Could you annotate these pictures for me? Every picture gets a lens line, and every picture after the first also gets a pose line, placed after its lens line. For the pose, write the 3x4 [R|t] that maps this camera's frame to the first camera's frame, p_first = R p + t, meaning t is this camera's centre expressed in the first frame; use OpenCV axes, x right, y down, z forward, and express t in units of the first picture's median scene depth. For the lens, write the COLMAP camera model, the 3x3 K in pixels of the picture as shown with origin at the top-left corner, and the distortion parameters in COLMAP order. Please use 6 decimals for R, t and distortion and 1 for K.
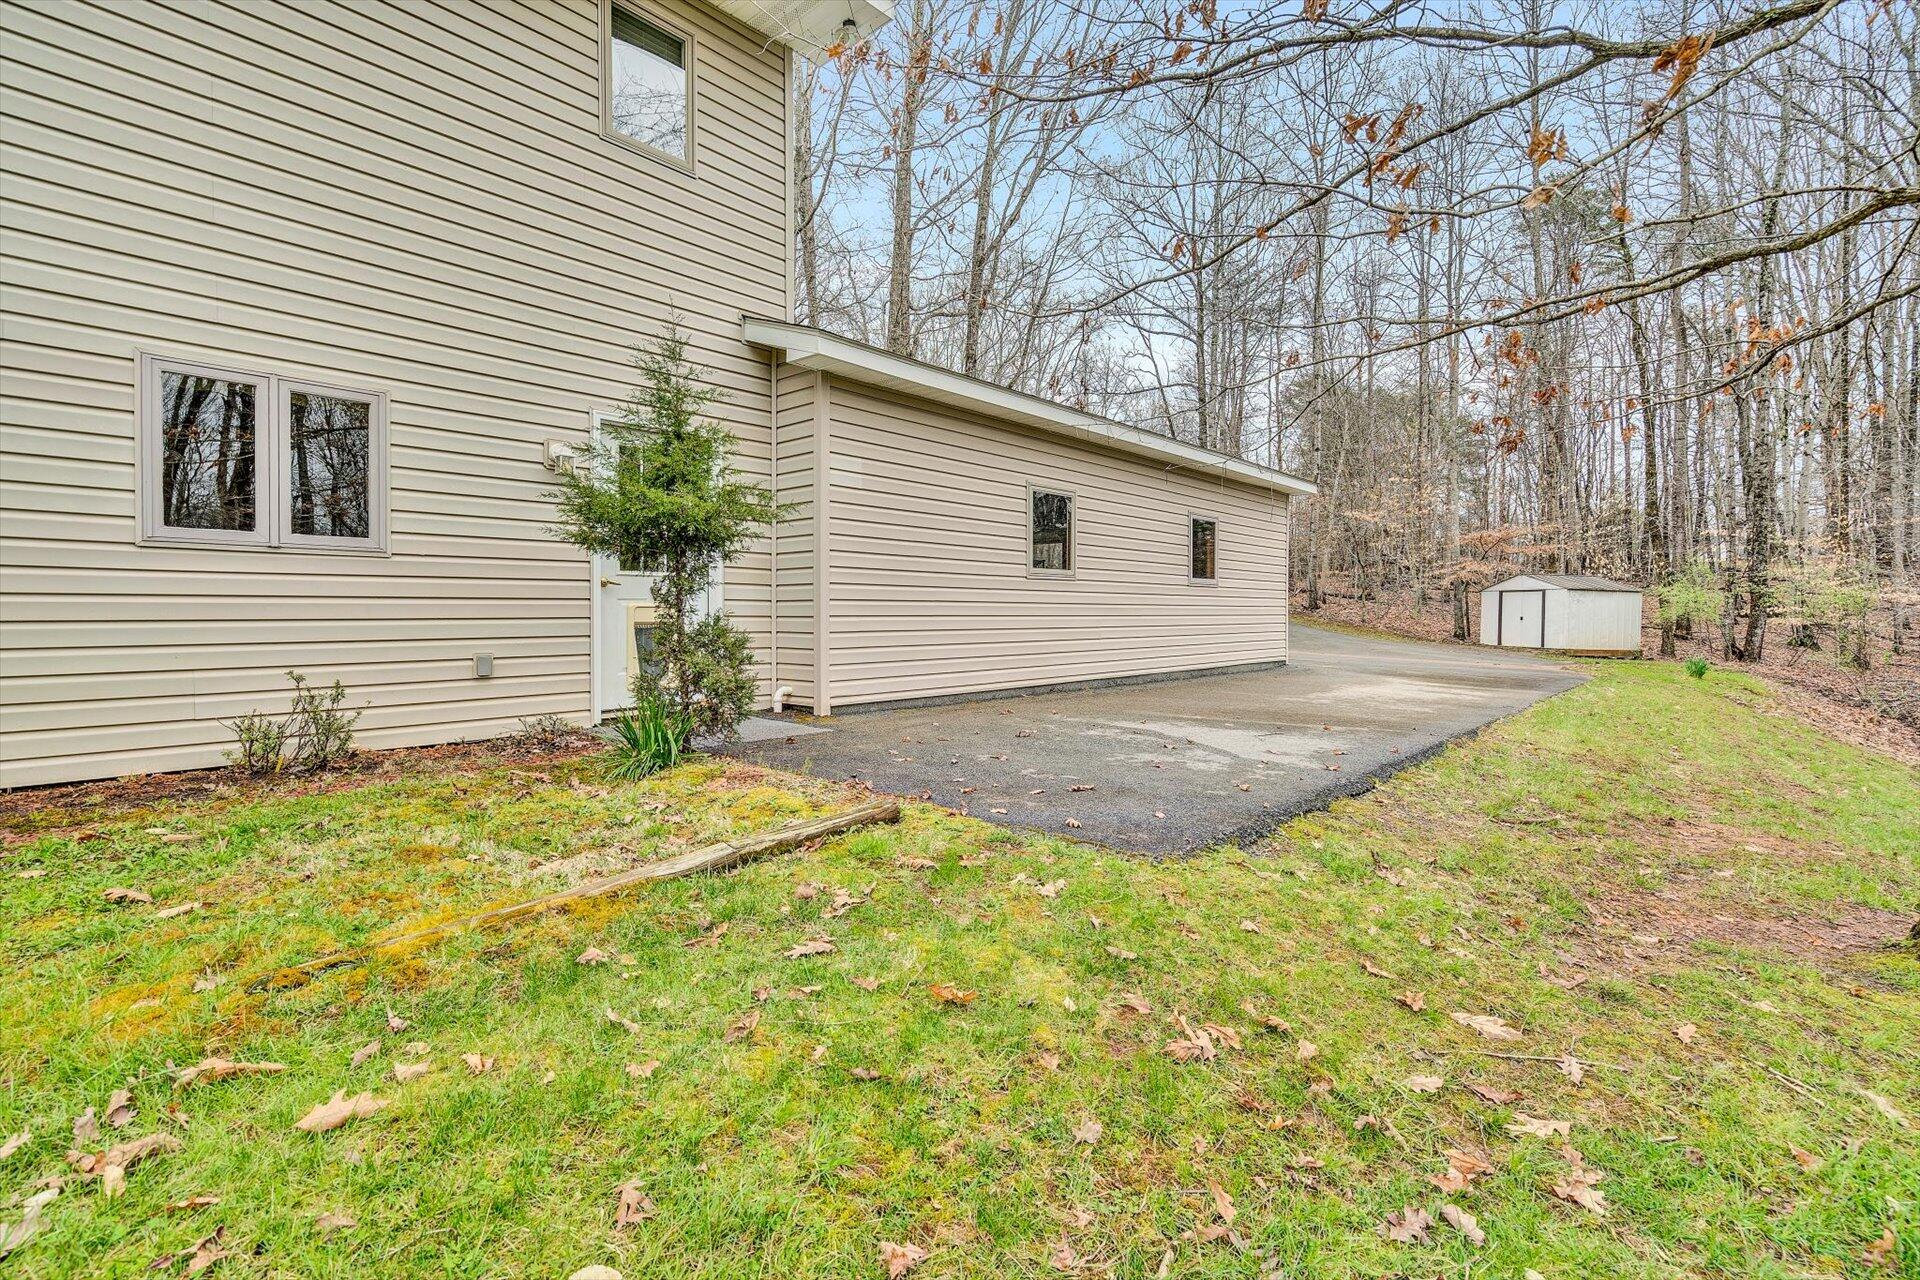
lens RADIAL K [[889.5, 0, 957.0], [0, 889.5, 634.3], [0, 0, 1]] dist [-0.001533, 0.001670]
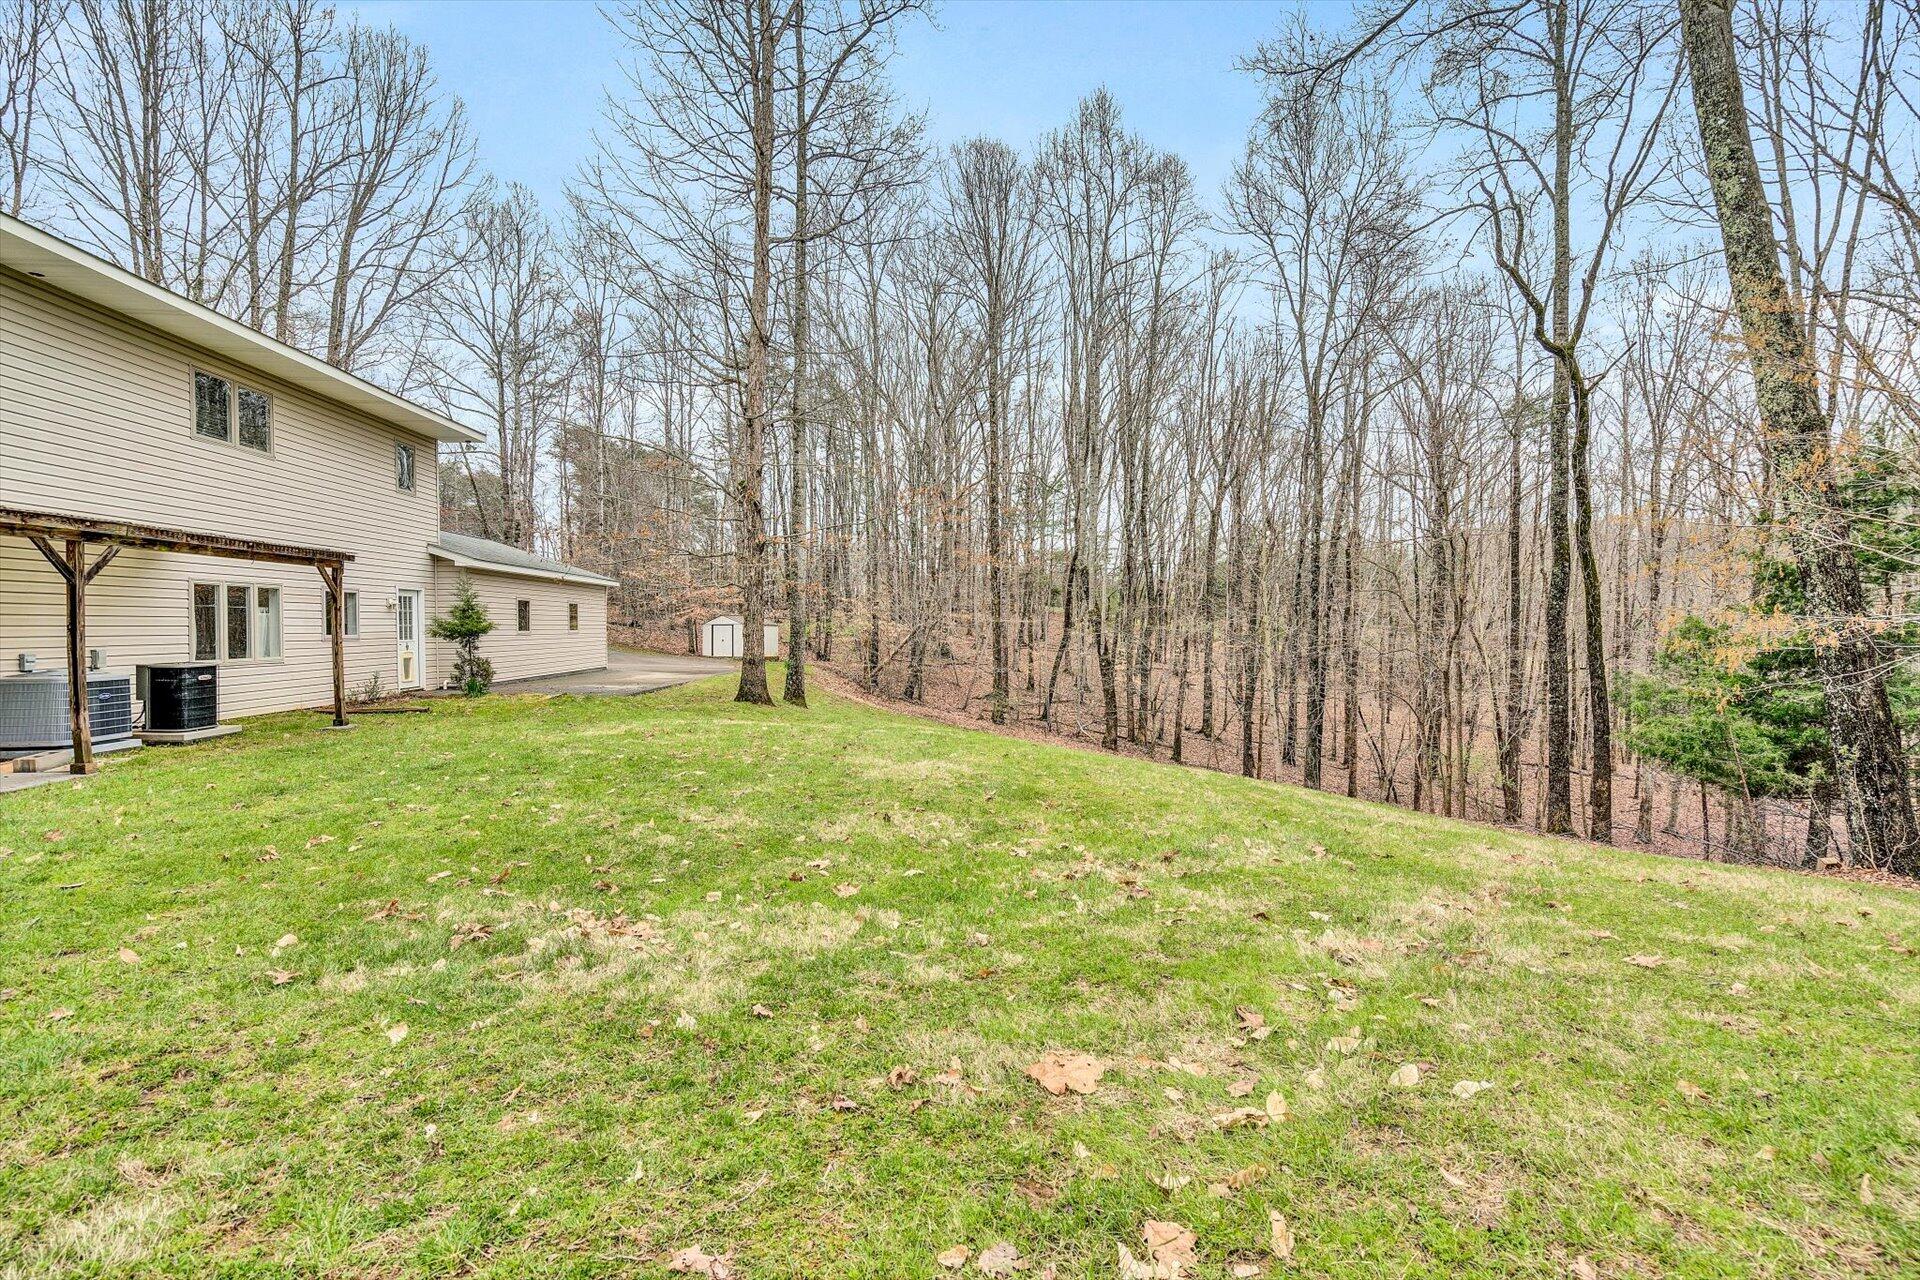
lens RADIAL K [[889.5, 0, 957.0], [0, 889.5, 634.3], [0, 0, 1]] dist [-0.001533, 0.001670]
pose [[0.705189, -0.011436, 0.708927, -0.787616], [0.023019, 0.999712, -0.006771, -0.021352], [-0.708645, 0.021094, 0.705249, -1.569839]]
